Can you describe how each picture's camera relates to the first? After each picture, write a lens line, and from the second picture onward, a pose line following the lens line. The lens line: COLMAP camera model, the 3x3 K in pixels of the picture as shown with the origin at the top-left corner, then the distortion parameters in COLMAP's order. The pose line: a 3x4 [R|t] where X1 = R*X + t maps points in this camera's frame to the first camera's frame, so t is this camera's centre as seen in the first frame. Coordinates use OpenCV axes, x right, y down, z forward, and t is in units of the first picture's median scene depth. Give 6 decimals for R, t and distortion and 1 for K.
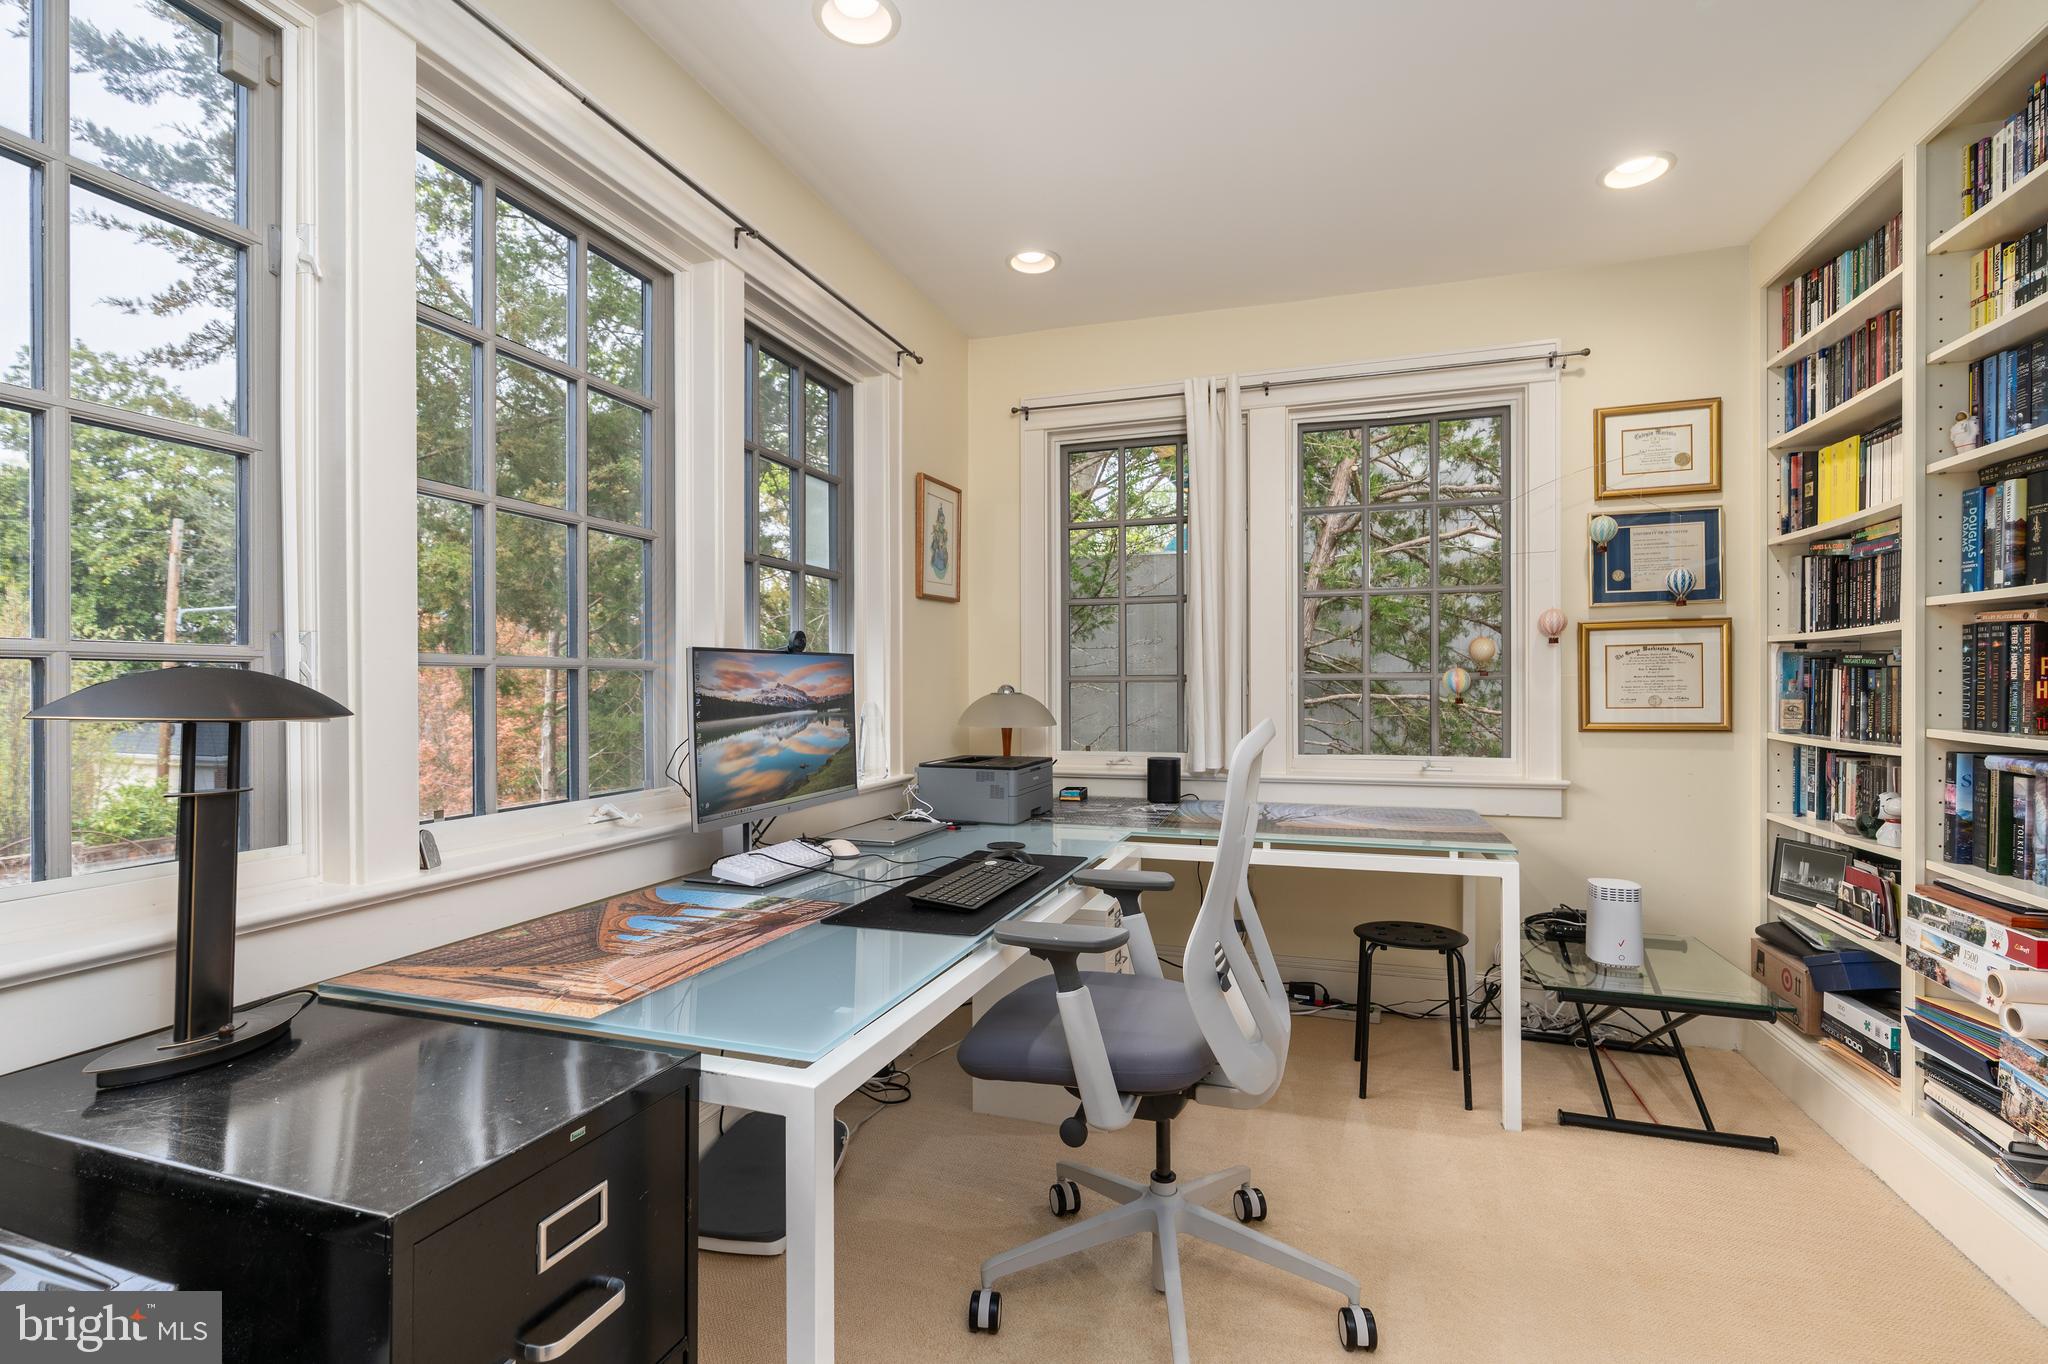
lens RADIAL K [[930.1, 0, 1024.0], [0, 930.1, 682.0], [0, 0, 1]] dist [-0.003324, -0.000451]
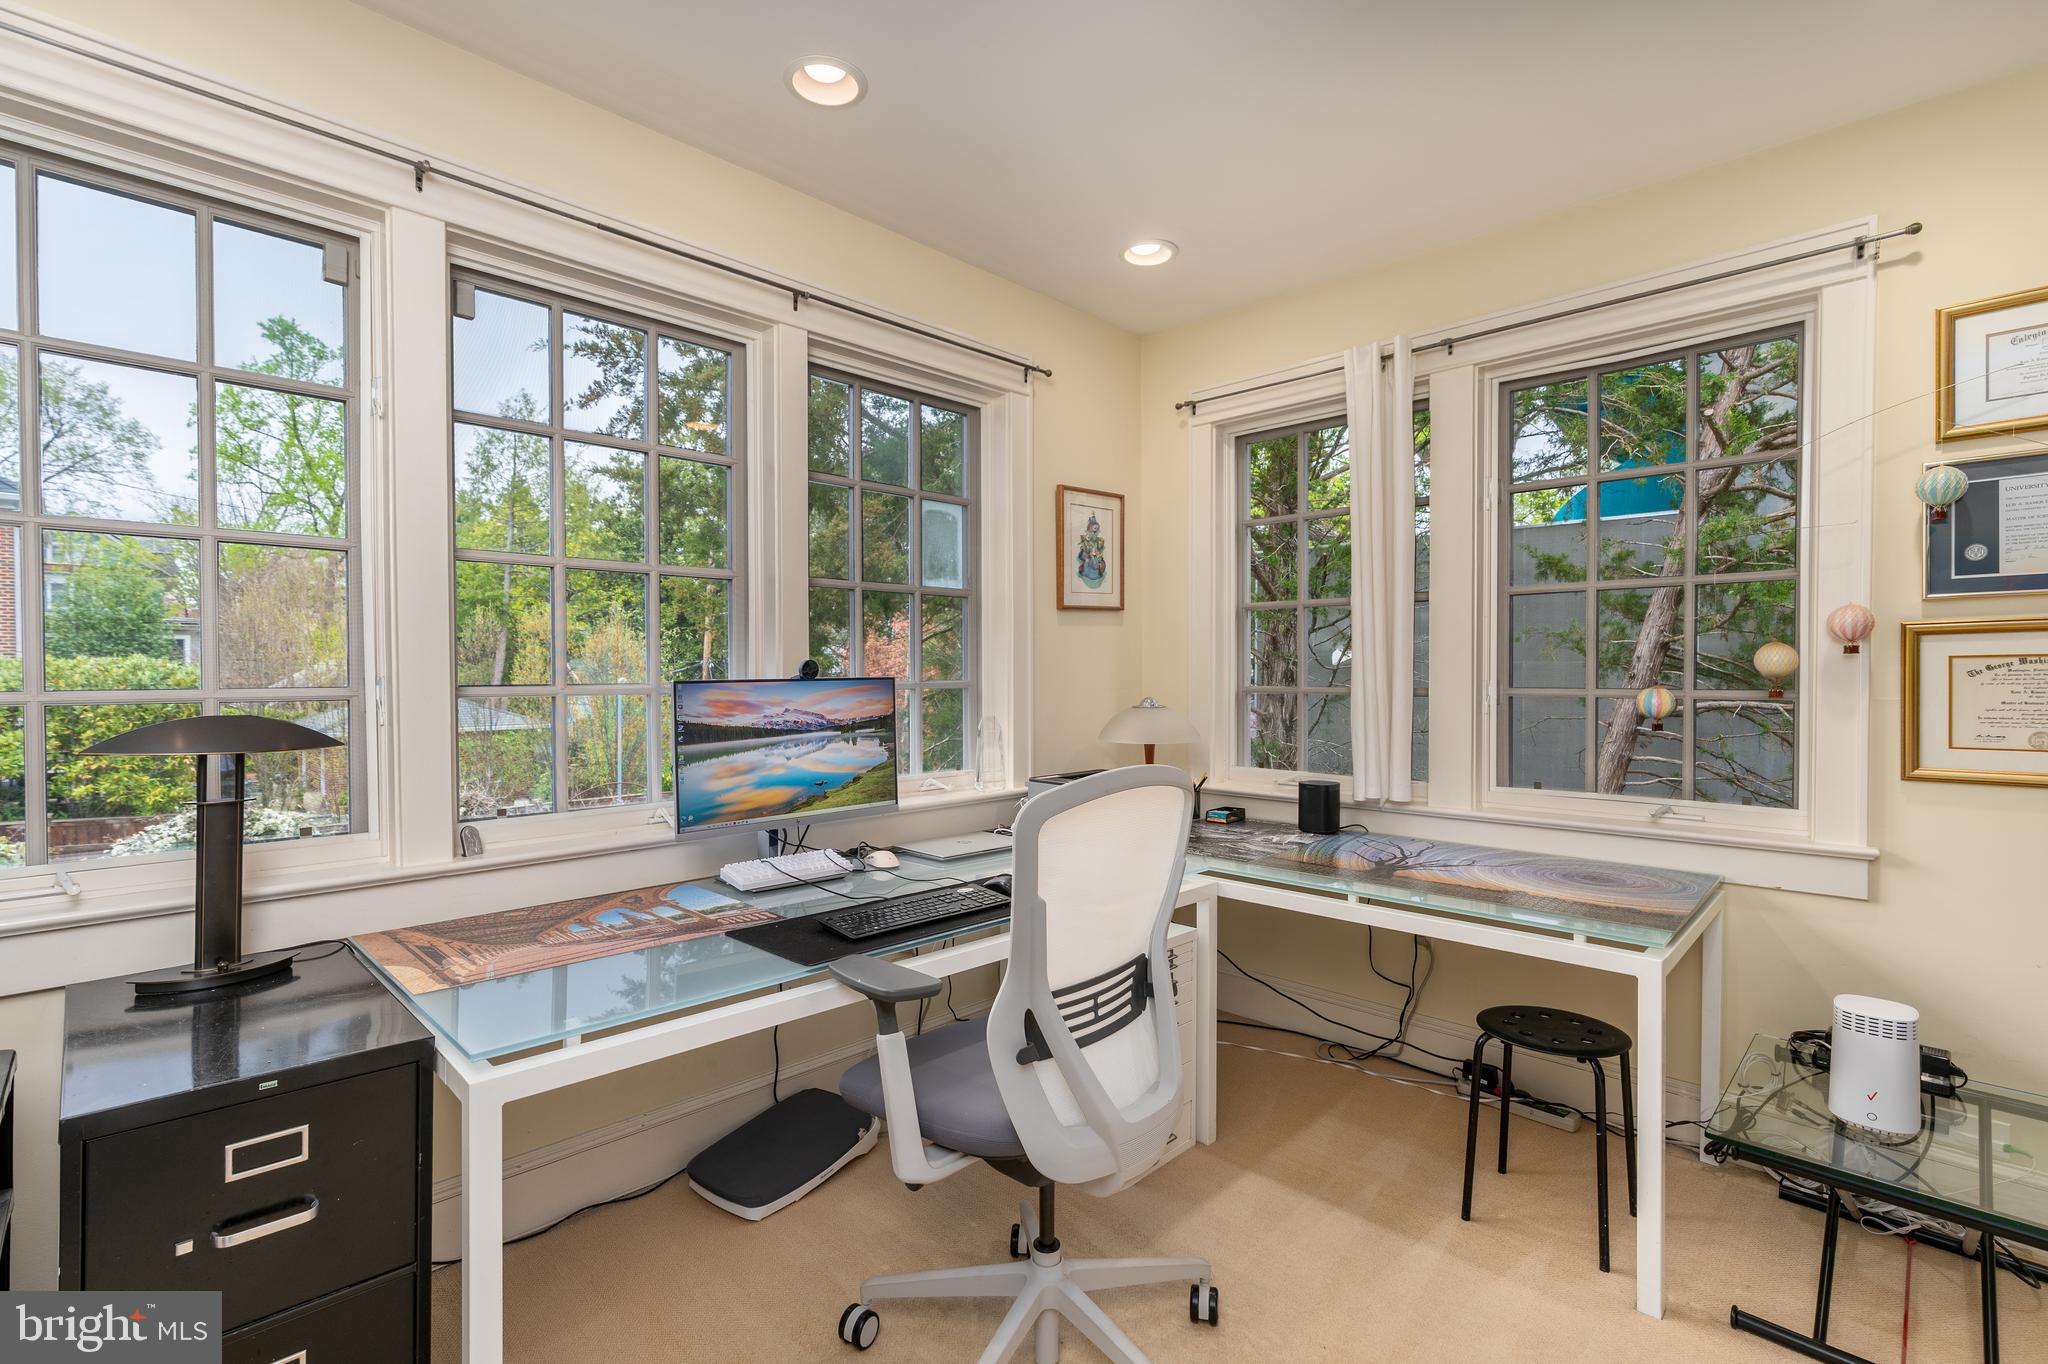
lens RADIAL K [[933.3, 0, 1024.0], [0, 933.3, 682.0], [0, 0, 1]] dist [-0.000314, 0.000417]
pose [[0.898316, 0.006775, -0.439297, 0.374456], [0.000730, 0.999857, 0.016913, -0.038310], [0.439348, -0.015514, 0.898183, 0.101100]]
